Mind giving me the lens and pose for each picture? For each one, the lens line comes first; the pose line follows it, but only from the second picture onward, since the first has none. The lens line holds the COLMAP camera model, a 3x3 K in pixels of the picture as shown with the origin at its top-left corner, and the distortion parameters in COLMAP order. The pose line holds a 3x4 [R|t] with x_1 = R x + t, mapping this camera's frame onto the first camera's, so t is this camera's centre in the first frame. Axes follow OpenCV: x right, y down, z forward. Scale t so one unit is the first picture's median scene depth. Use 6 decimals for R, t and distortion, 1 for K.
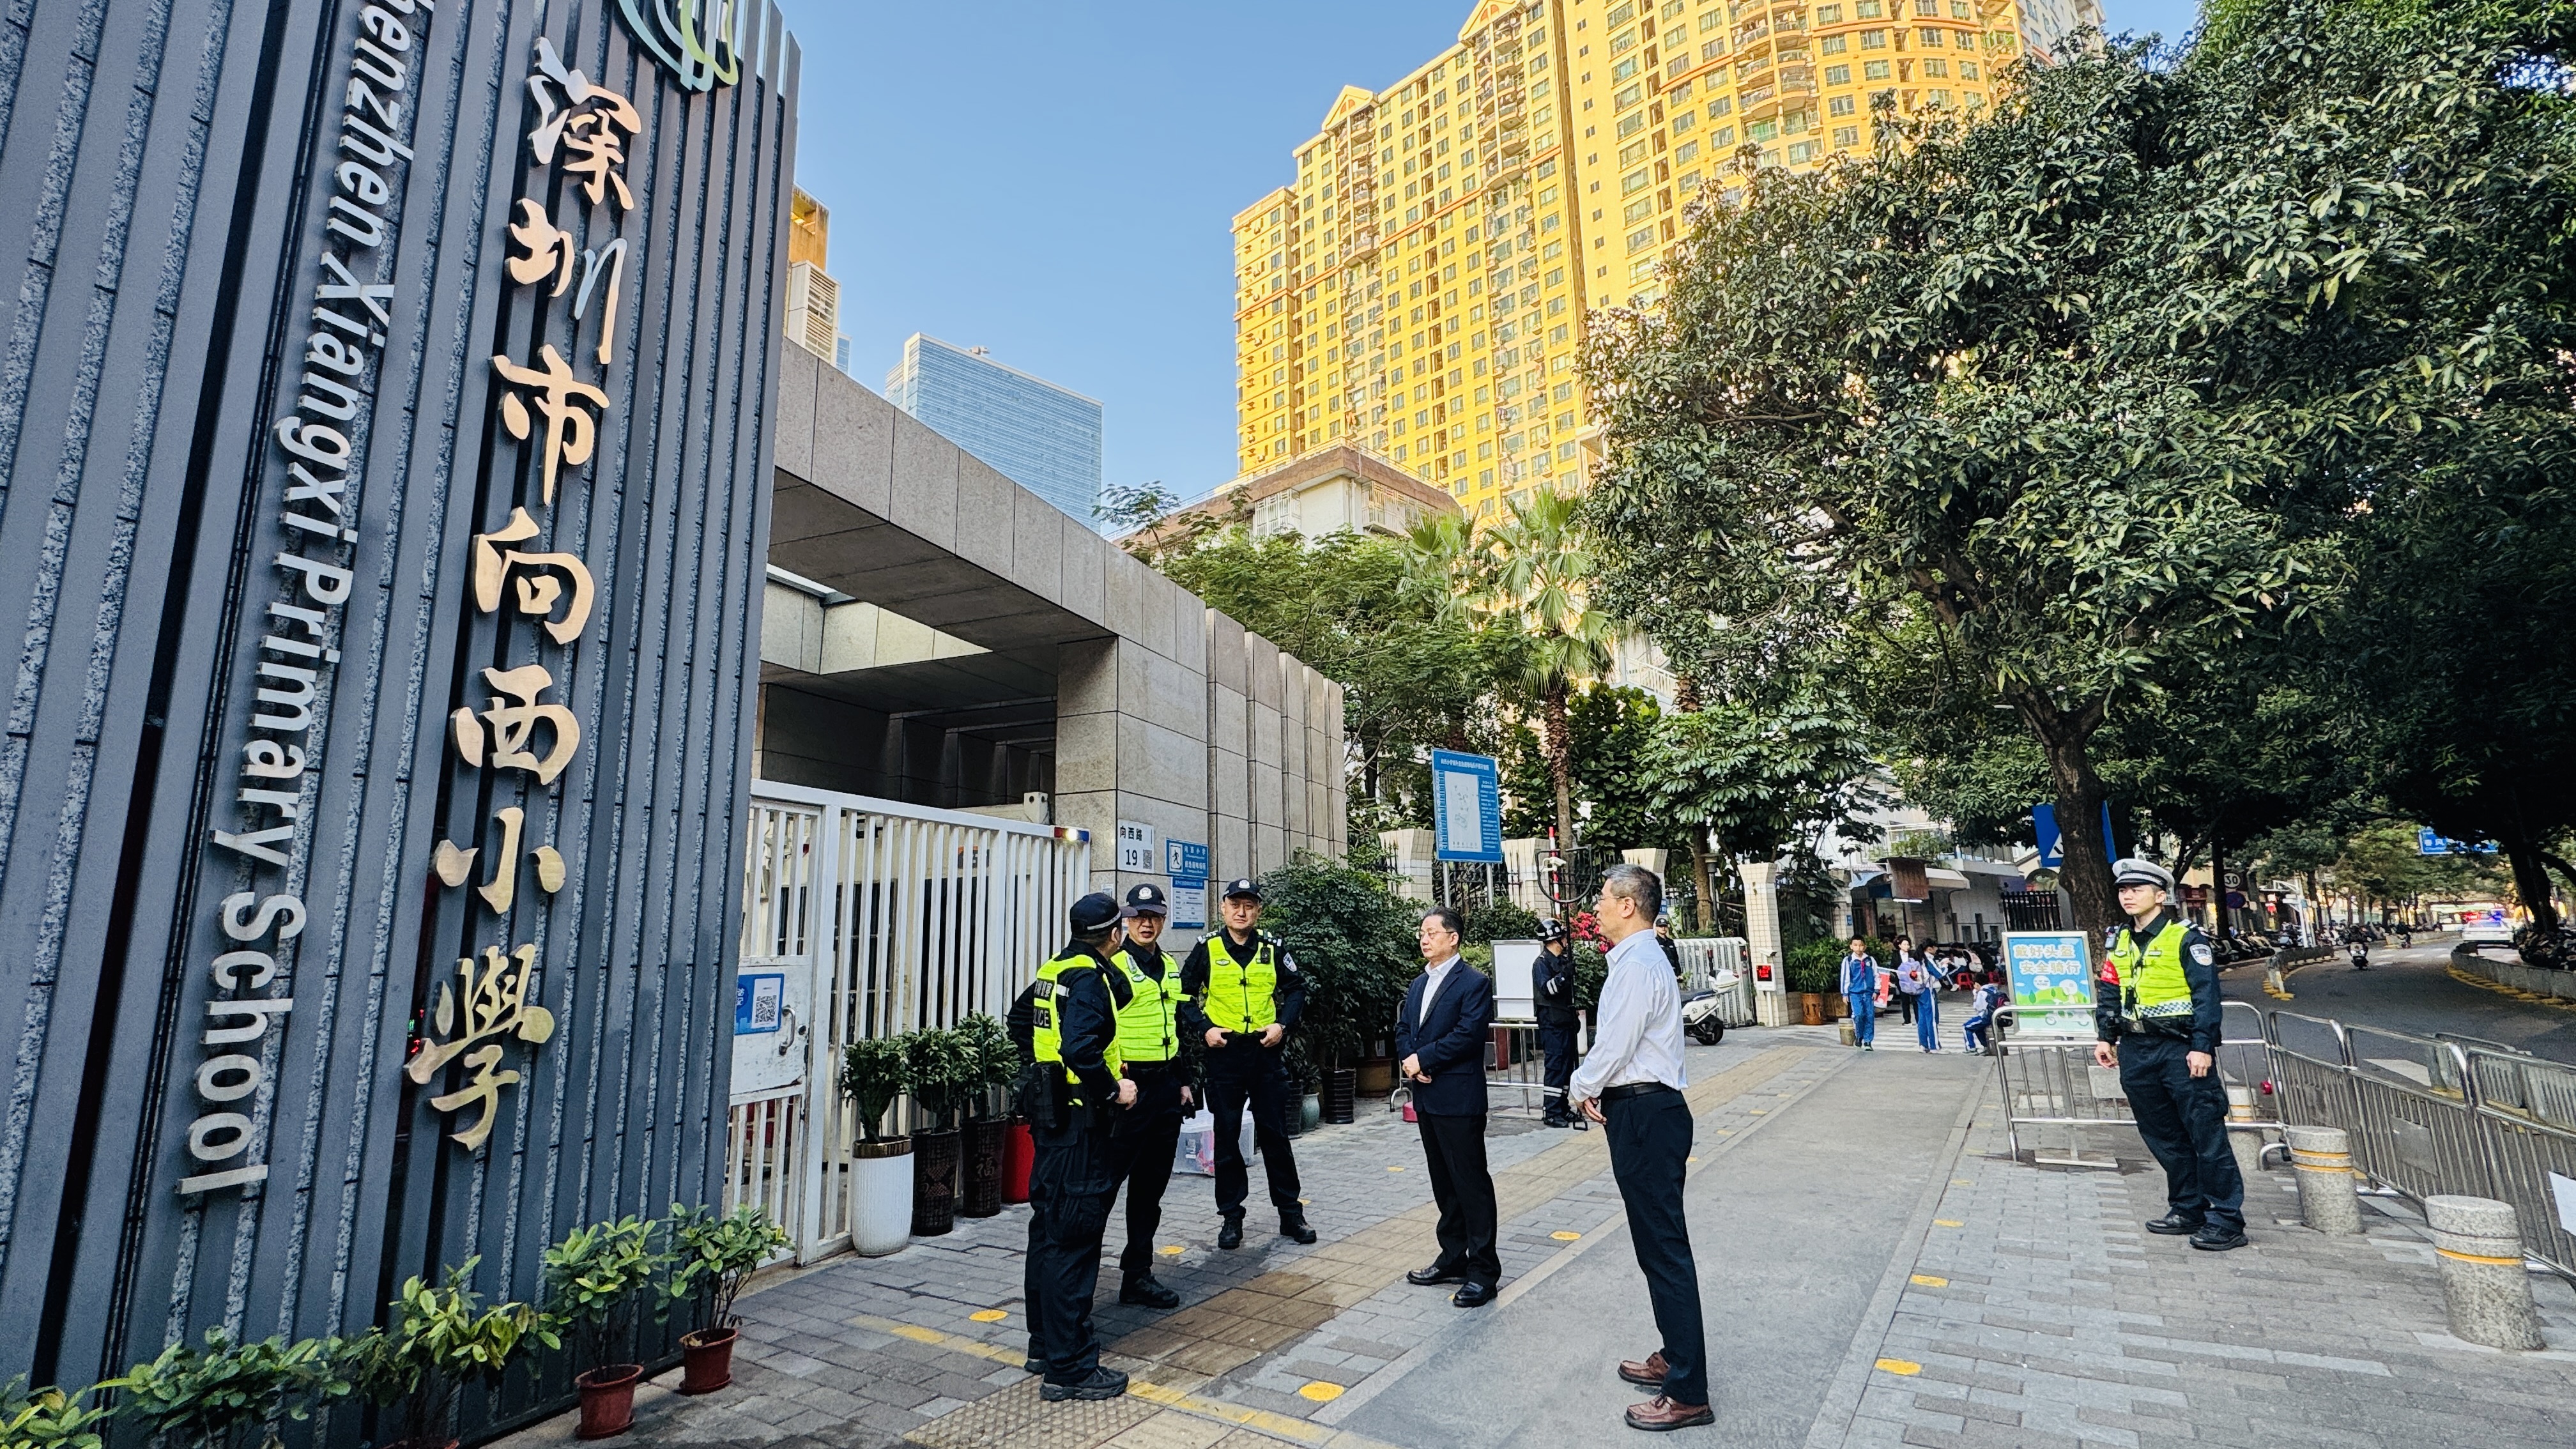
lens RADIAL K [[1146.3, 0, 1292.5], [0, 1146.3, 722.5], [0, 0, 1]] dist [-0.005071, 0.001318]
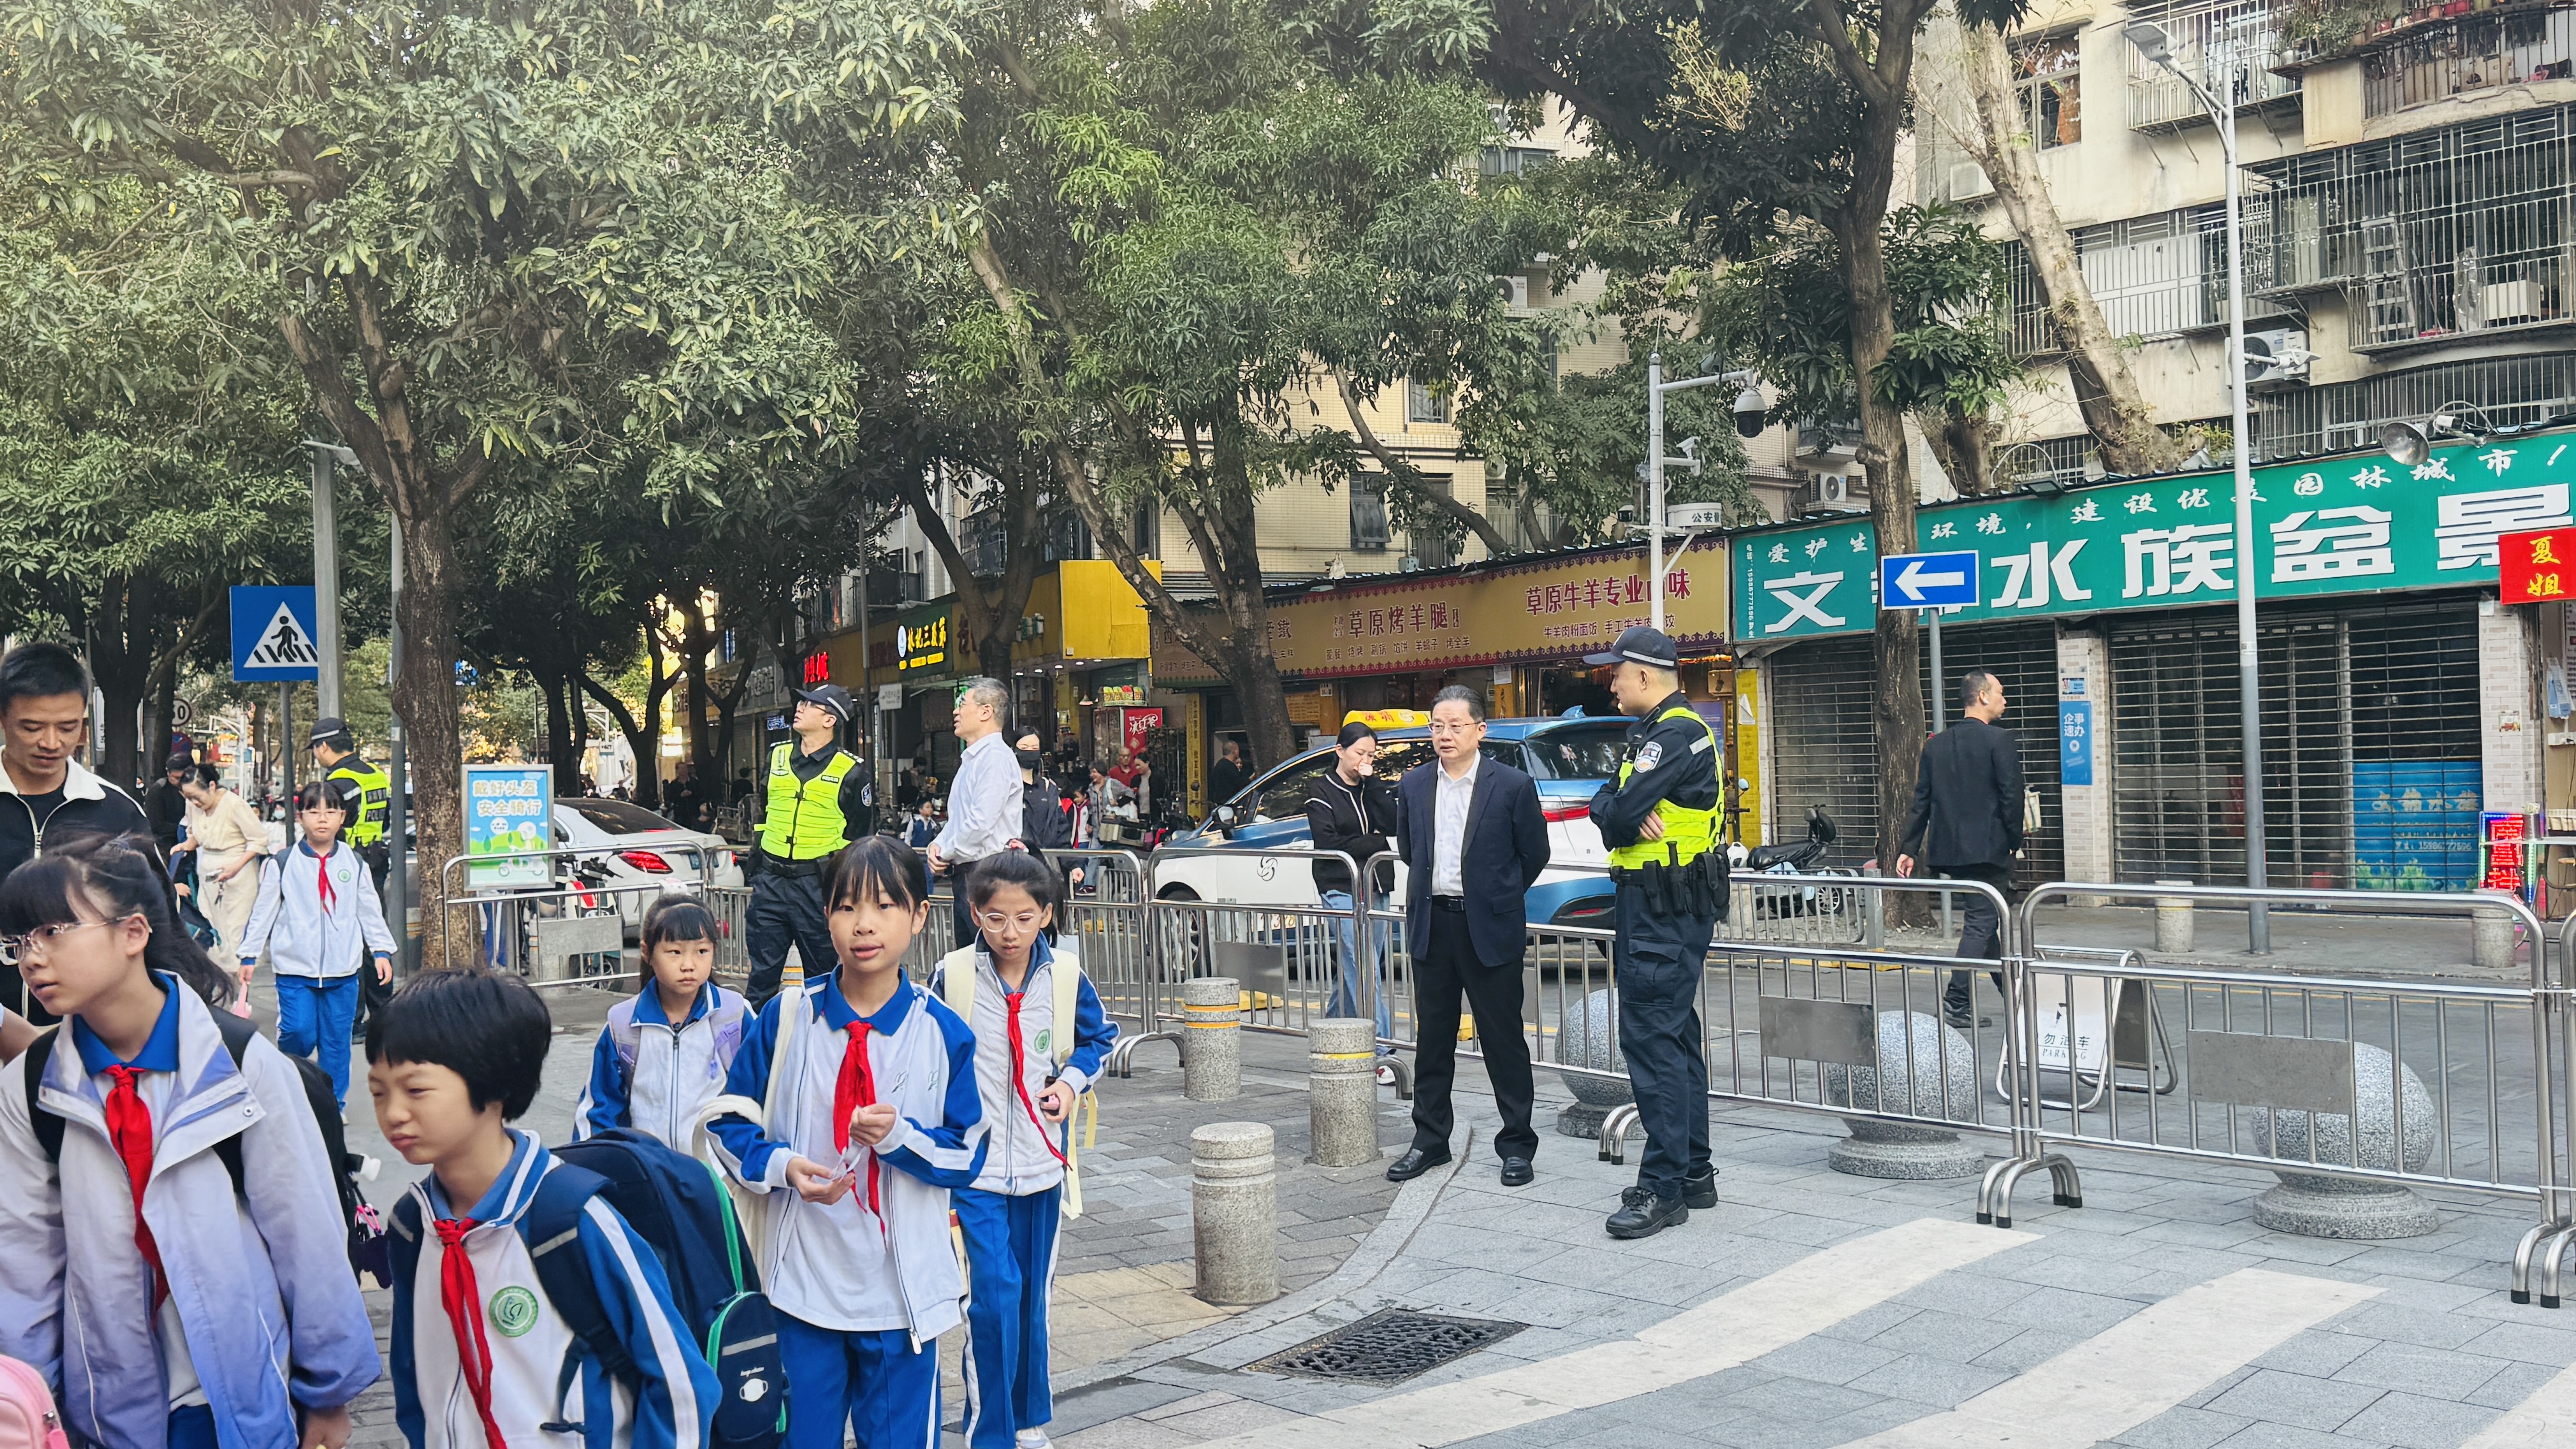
lens RADIAL K [[2458.0, 0, 1291.6], [0, 2458.0, 715.6], [0, 0, 1]] dist [0.042976, 0.000000]
pose [[0.412509, 0.037857, 0.910167, -0.997190], [-0.167495, 0.985254, 0.034932, -0.006743], [-0.895423, -0.166858, 0.412767, -0.300186]]
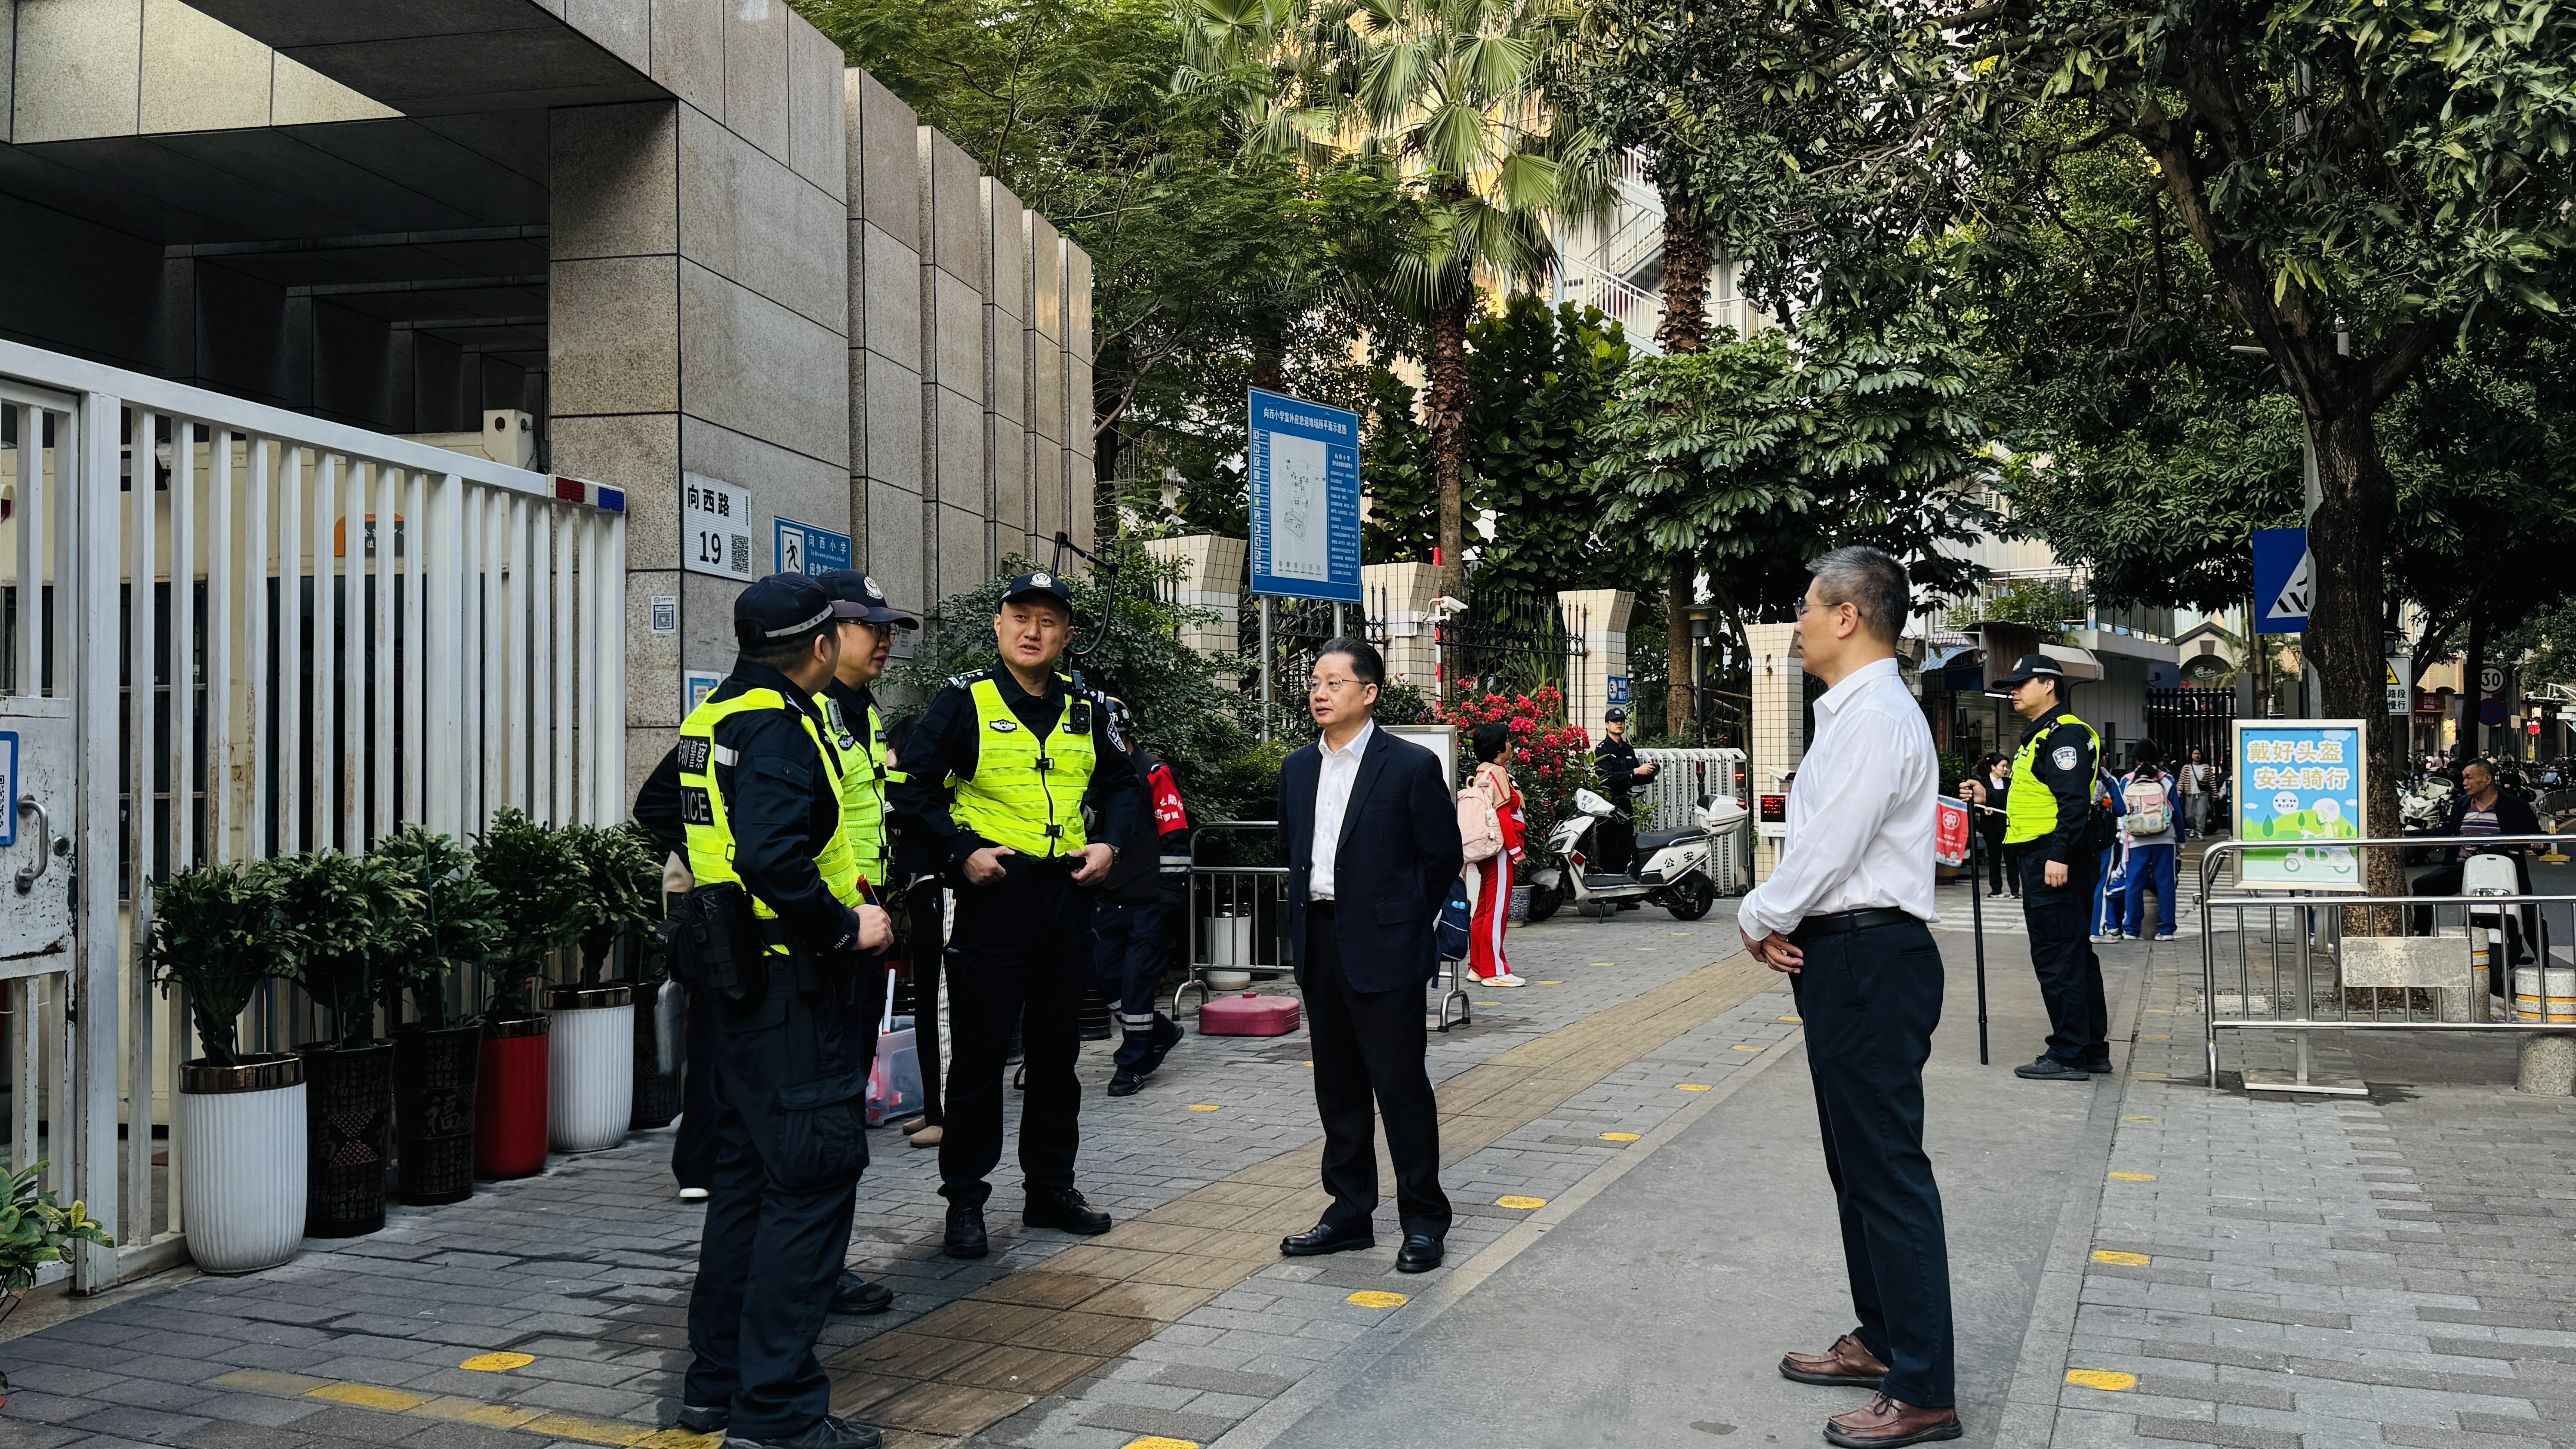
lens RADIAL K [[2081.8, 0, 1303.7], [0, 2081.8, 732.8], [0, 0, 1]] dist [0.075127, -0.110562]
pose [[0.984326, 0.018562, 0.175380, -0.062743], [-0.049063, 0.984009, 0.171227, 0.039251], [-0.169397, -0.177148, 0.969496, 0.035023]]
